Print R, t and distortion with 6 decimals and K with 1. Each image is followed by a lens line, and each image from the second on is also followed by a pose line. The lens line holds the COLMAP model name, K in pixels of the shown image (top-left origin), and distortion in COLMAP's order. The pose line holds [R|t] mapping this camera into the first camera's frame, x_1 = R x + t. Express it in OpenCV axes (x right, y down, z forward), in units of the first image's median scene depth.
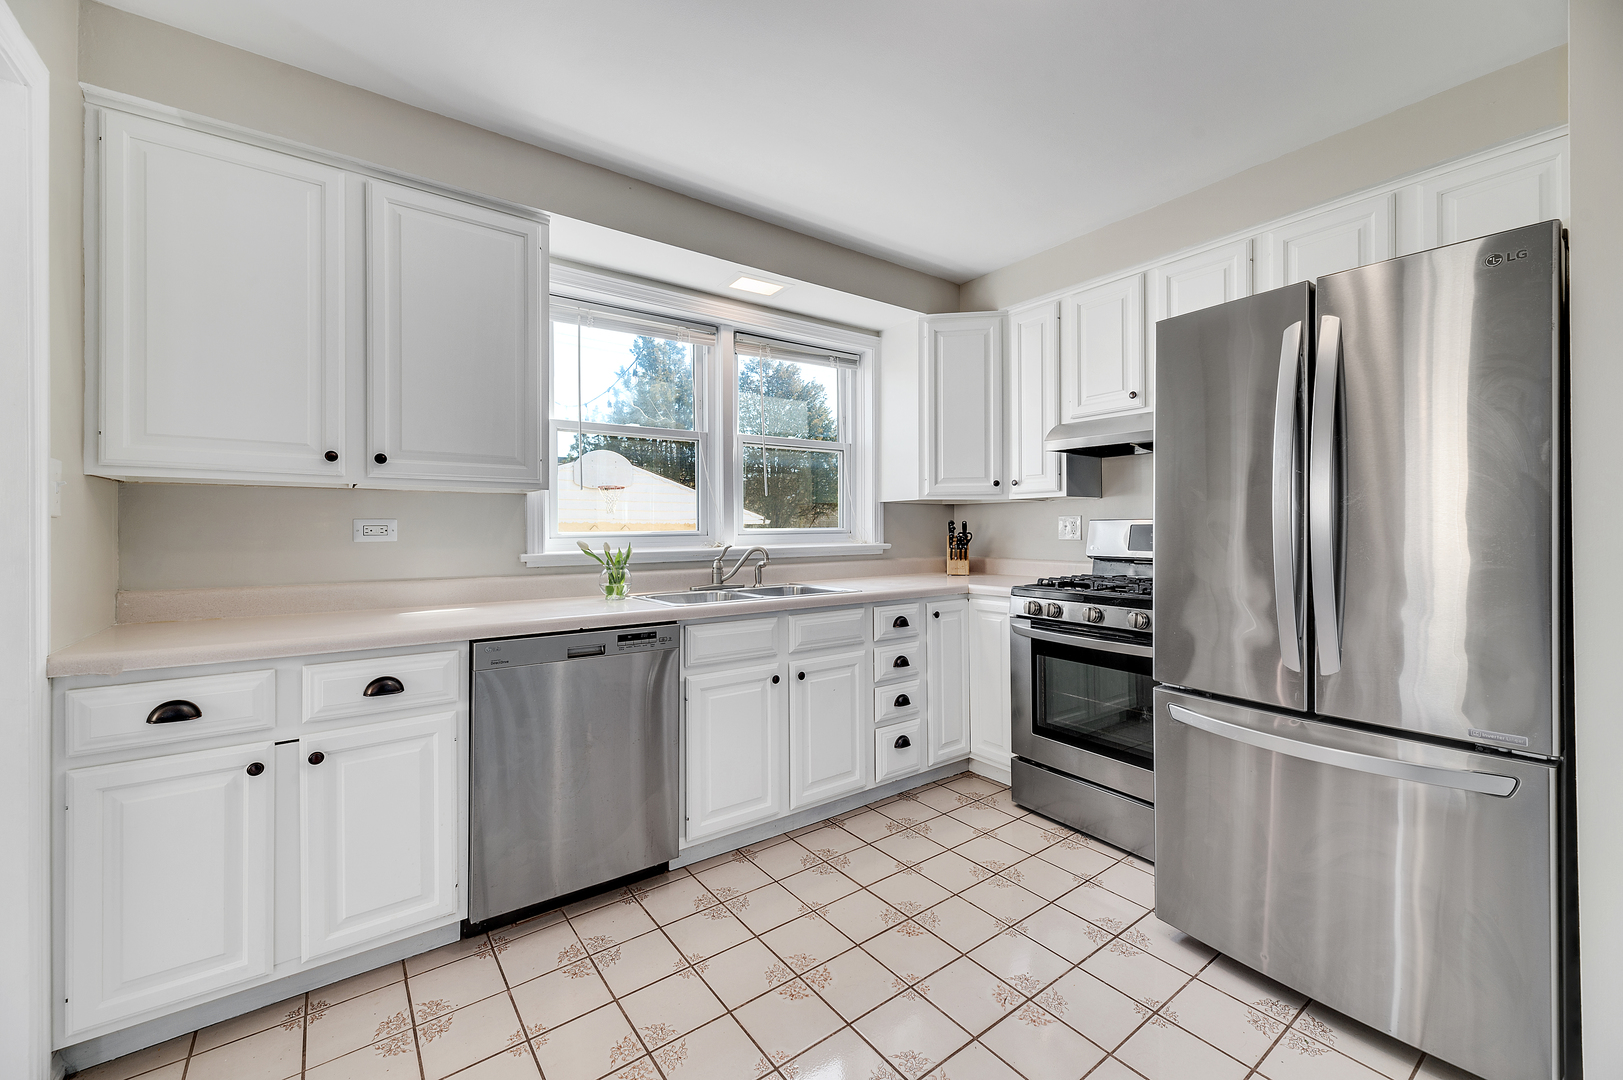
lens RADIAL K [[654.8, 0, 800.6], [0, 654.8, 532.7], [0, 0, 1]] dist [0.014890, -0.001155]
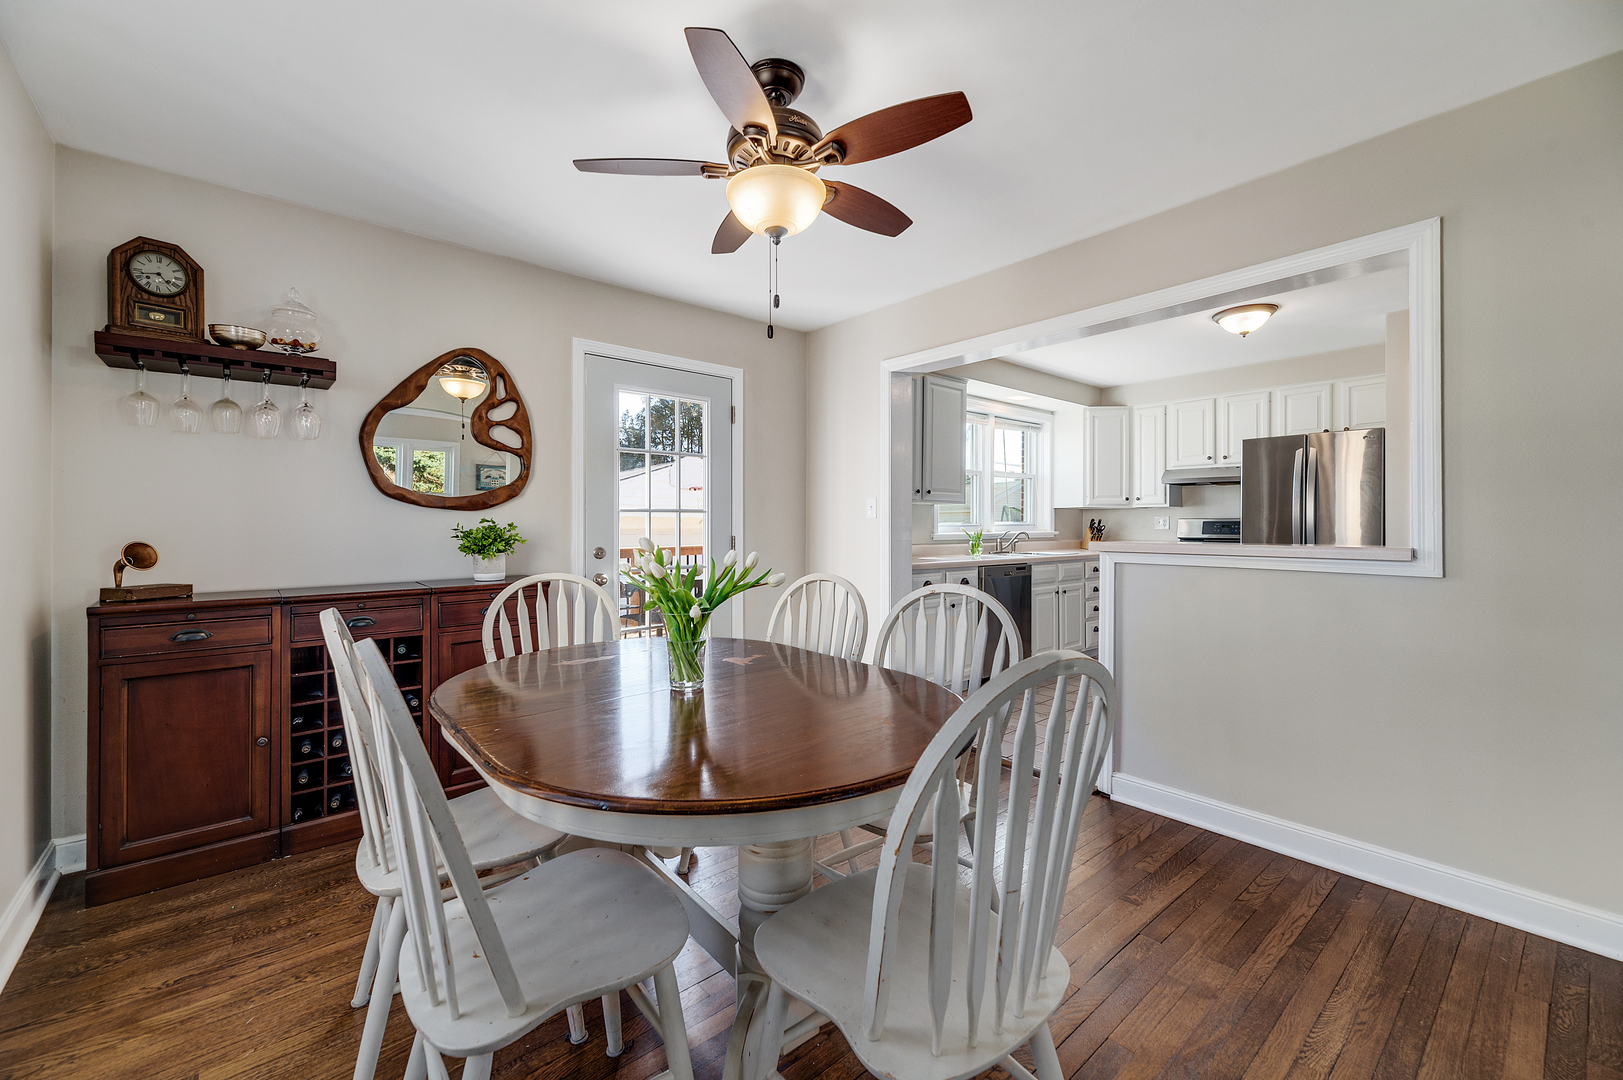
lens RADIAL K [[654.8, 0, 795.1], [0, 654.8, 526.5], [0, 0, 1]] dist [0.014890, -0.001155]
pose [[0.997892, 0.005923, 0.064628, -0.947866], [-0.005628, 0.999973, -0.004749, 0.021993], [-0.064654, 0.004376, 0.997898, -0.999338]]
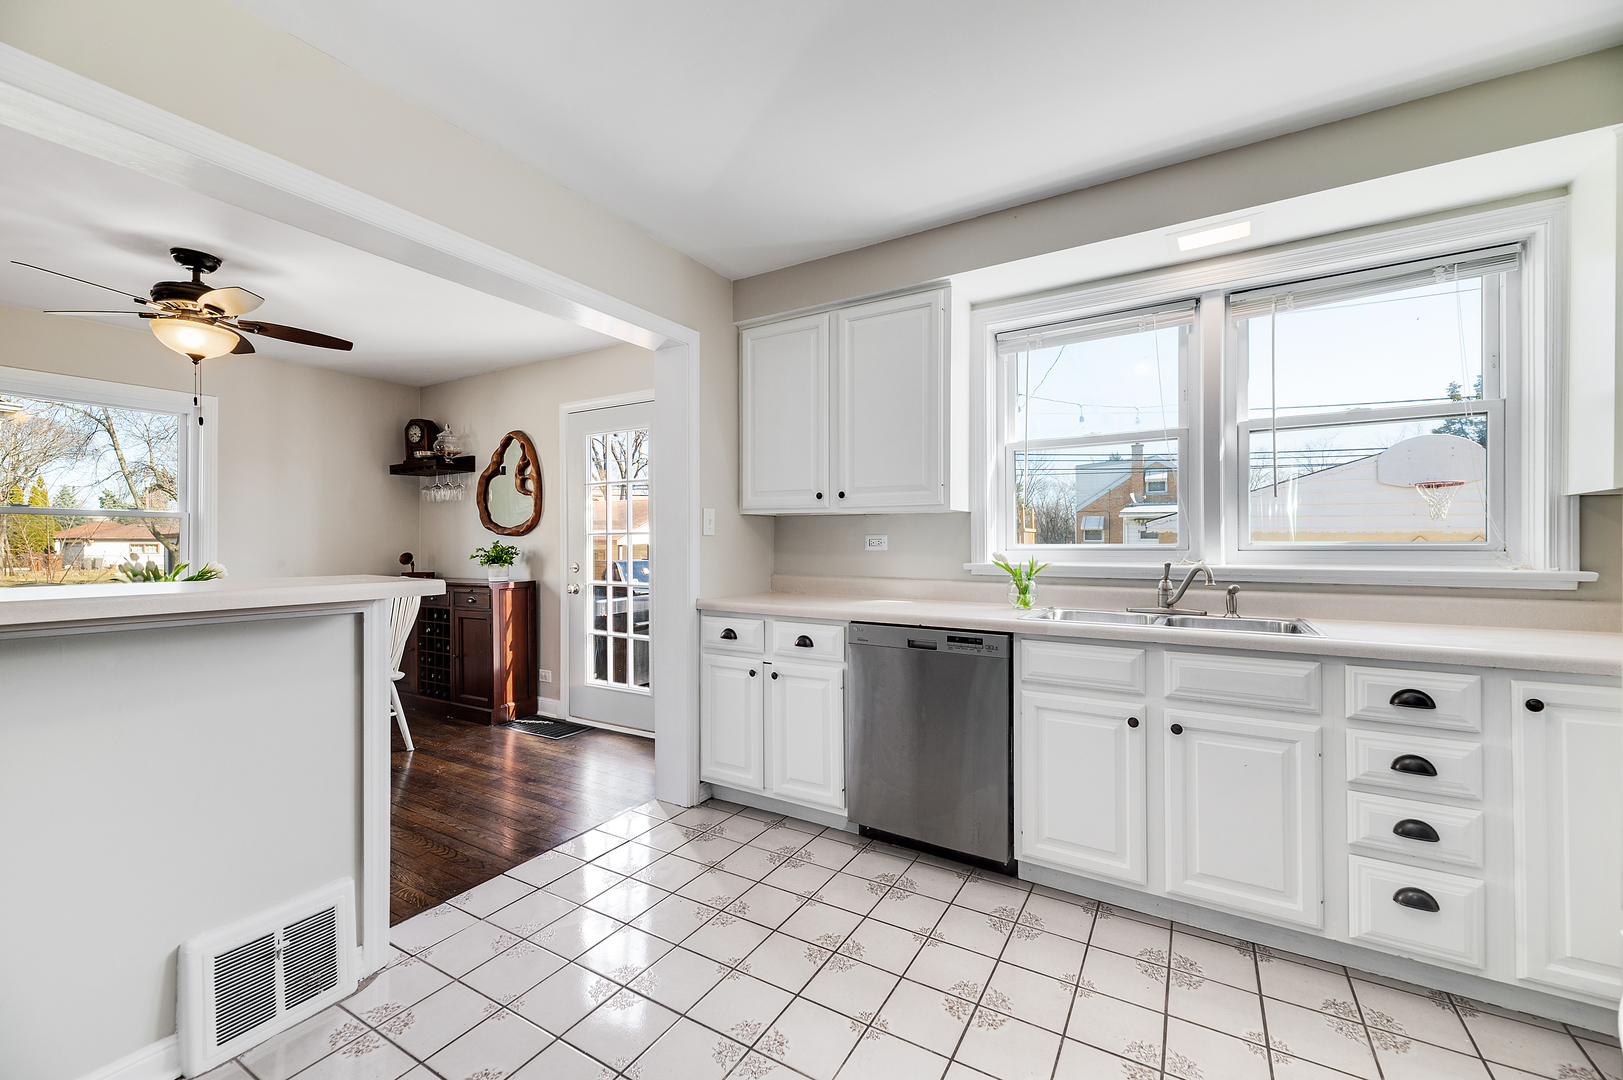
lens RADIAL K [[654.8, 0, 806.8], [0, 654.8, 546.6], [0, 0, 1]] dist [0.014890, -0.001155]
pose [[0.383978, 0.012938, -0.923252, 0.539045], [-0.007289, 0.999913, 0.010981, -0.007555], [0.923314, 0.002514, 0.384039, 0.268462]]
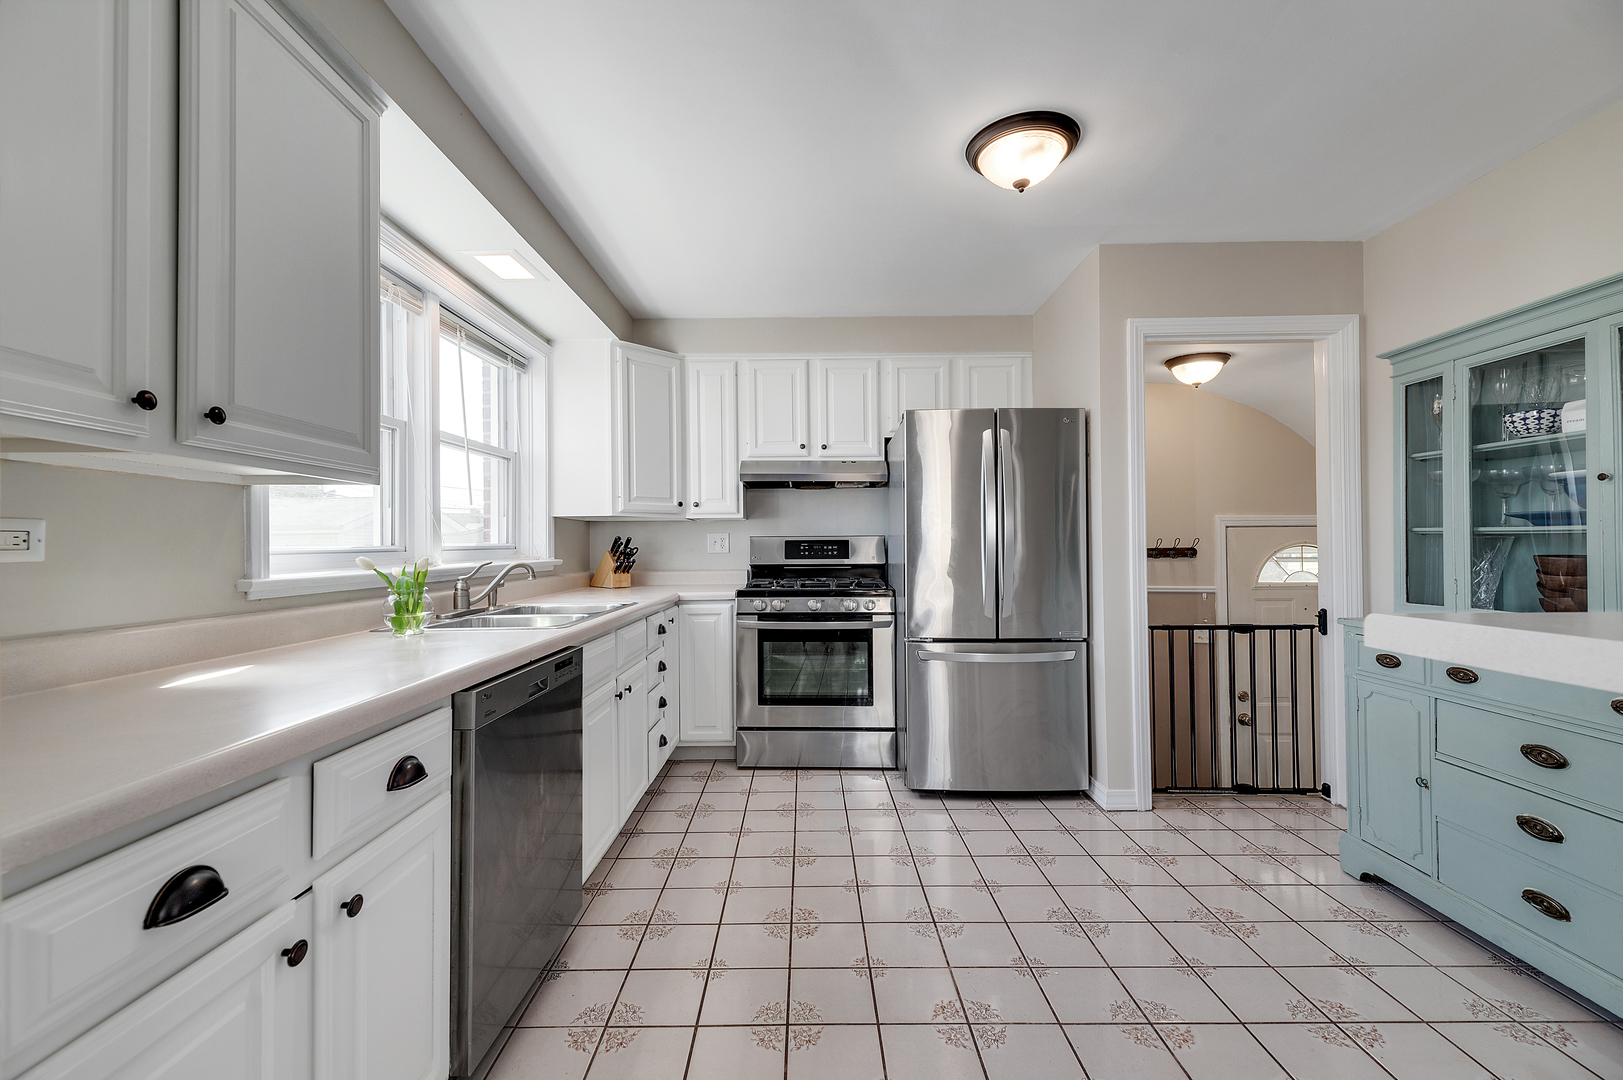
lens RADIAL K [[654.8, 0, 809.7], [0, 654.8, 539.9], [0, 0, 1]] dist [0.014890, -0.001155]
pose [[0.589100, 0.008446, 0.808016, -0.601227], [0.005967, 0.999873, -0.014802, 0.007063], [-0.808038, 0.013541, 0.588975, 0.175391]]
